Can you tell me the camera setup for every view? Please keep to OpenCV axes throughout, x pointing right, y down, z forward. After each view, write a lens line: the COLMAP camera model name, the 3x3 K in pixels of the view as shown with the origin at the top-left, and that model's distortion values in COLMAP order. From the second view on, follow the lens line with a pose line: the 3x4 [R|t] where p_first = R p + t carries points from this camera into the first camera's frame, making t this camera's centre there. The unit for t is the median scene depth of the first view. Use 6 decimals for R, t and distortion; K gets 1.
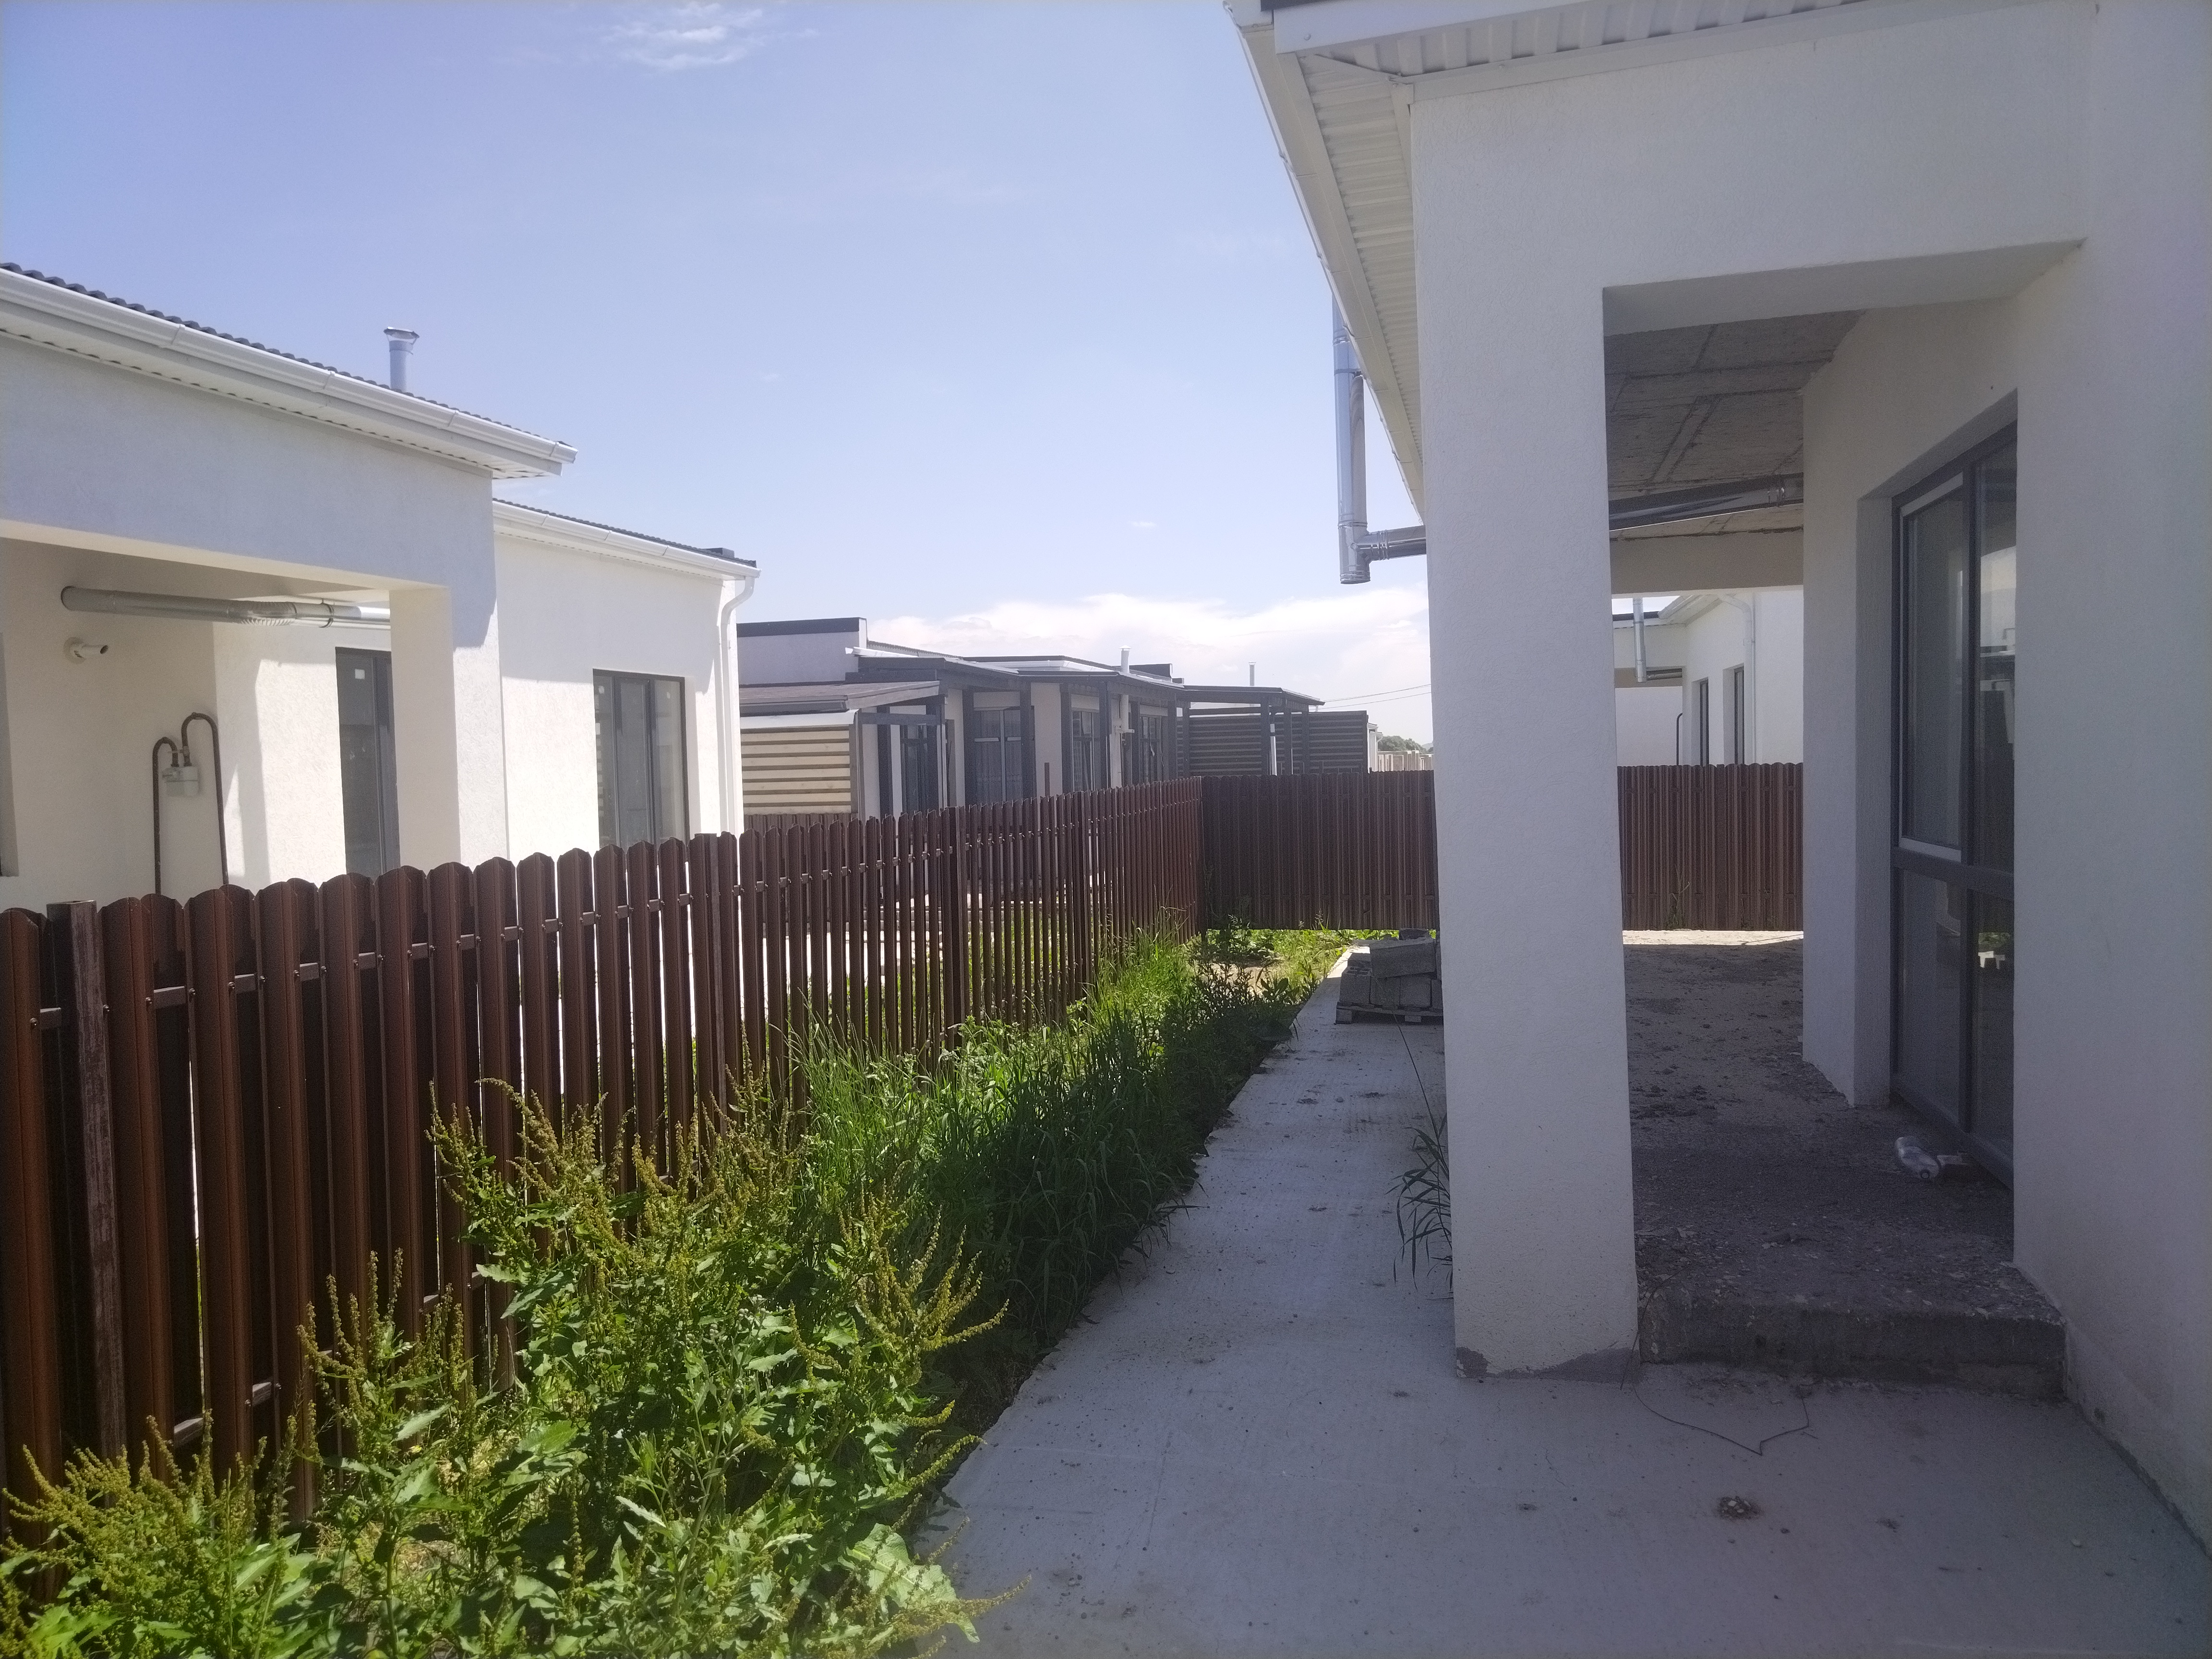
lens RADIAL K [[1521.4, 0, 1106.0], [0, 1521.4, 829.5], [0, 0, 1]] dist [-0.000362, 0.009502]
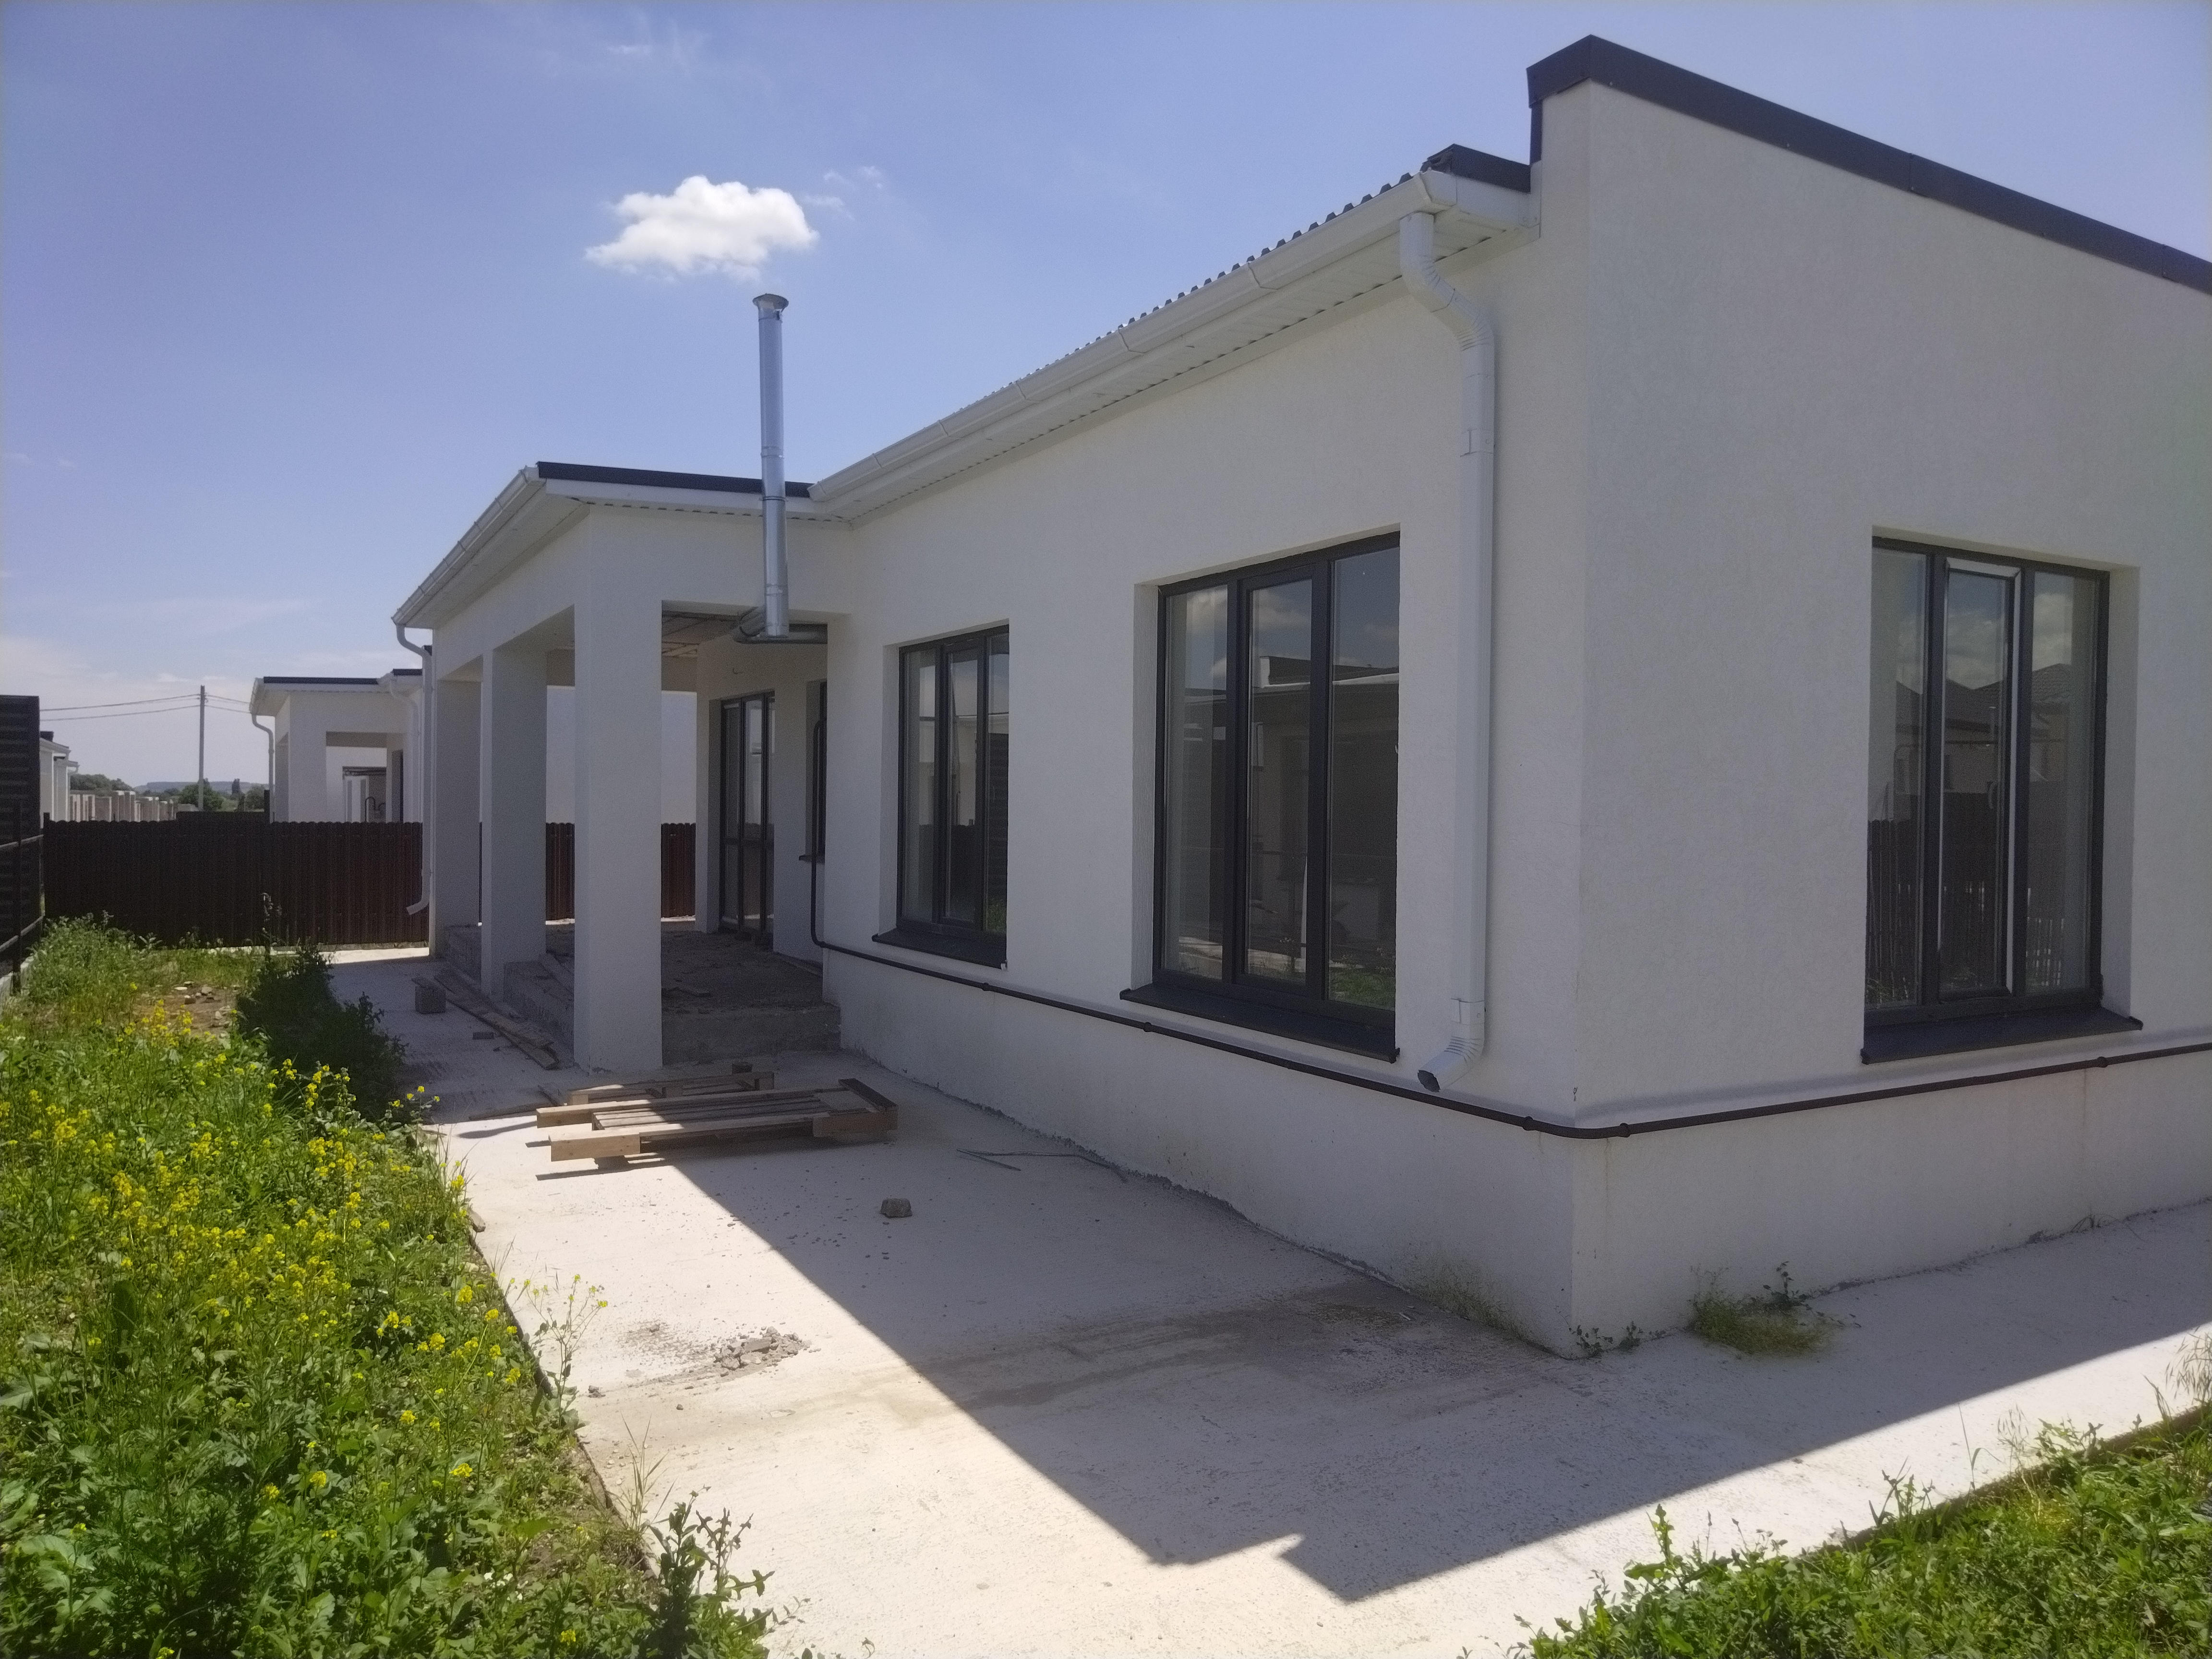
lens RADIAL K [[1521.4, 0, 1106.0], [0, 1521.4, 829.5], [0, 0, 1]] dist [-0.000362, 0.009502]
pose [[0.715728, 0.010906, 0.698294, 0.080551], [0.012936, 0.999499, -0.028869, -0.019974], [-0.698259, 0.029695, 0.715229, 0.436840]]
